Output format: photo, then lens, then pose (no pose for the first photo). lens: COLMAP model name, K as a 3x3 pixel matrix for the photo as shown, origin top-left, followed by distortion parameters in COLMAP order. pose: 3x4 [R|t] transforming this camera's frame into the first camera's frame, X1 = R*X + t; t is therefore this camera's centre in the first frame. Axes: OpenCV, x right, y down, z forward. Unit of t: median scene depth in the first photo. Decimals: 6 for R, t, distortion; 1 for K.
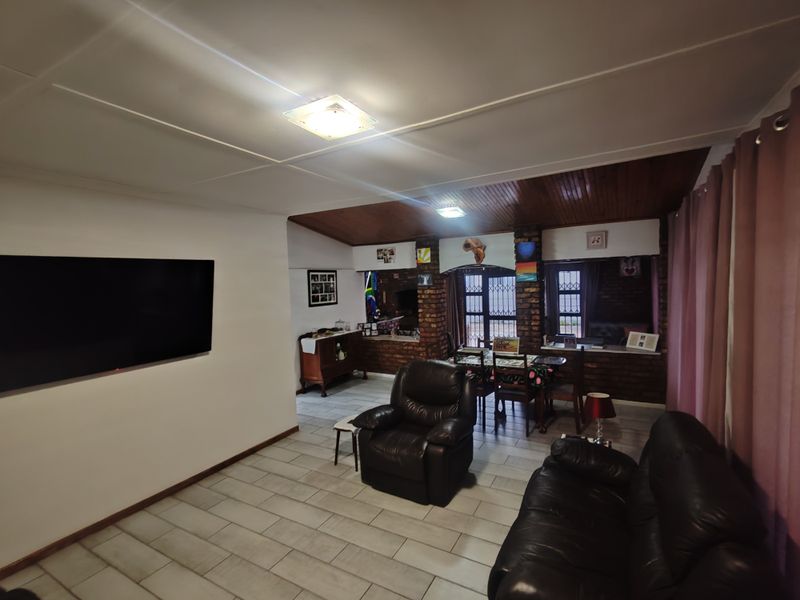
lens RADIAL K [[376.7, 0, 400.0], [0, 376.7, 300.0], [0, 0, 1]] dist [0.001947, -0.000091]
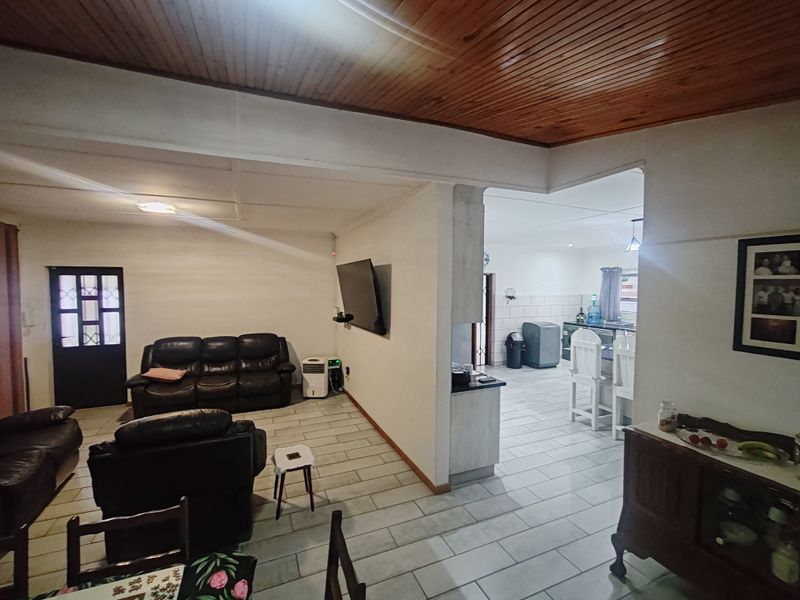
lens RADIAL K [[366.7, 0, 400.0], [0, 366.7, 300.0], [0, 0, 1]] dist [0.003979, 0.000545]
pose [[-0.605223, 0.074945, -0.792520, 0.197379], [-0.021940, 0.993610, 0.110717, -0.056190], [0.795753, 0.084397, -0.599711, 0.961300]]
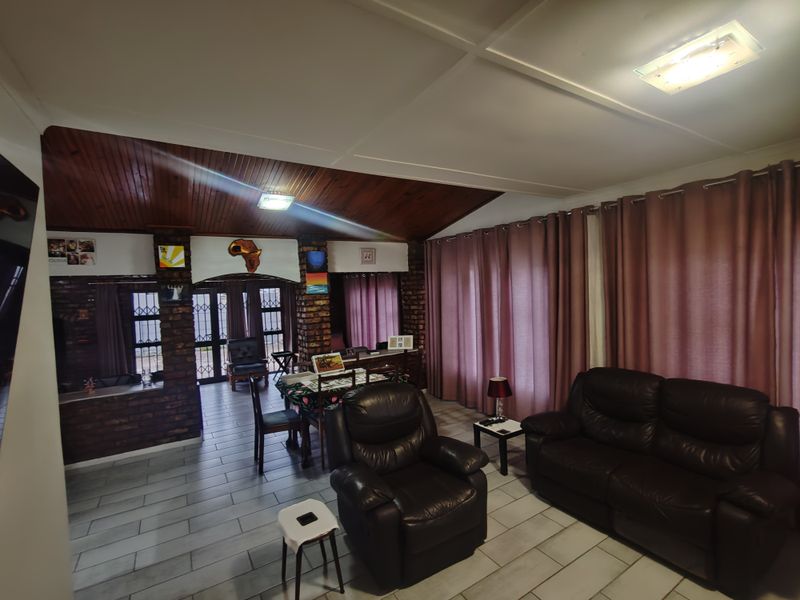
lens RADIAL K [[376.7, 0, 400.0], [0, 376.7, 300.0], [0, 0, 1]] dist [0.001947, -0.000091]
pose [[0.475399, -0.009267, 0.879722, -0.339077], [0.067654, 0.997369, -0.026054, 0.003841], [-0.877165, 0.071903, 0.474775, 0.337813]]
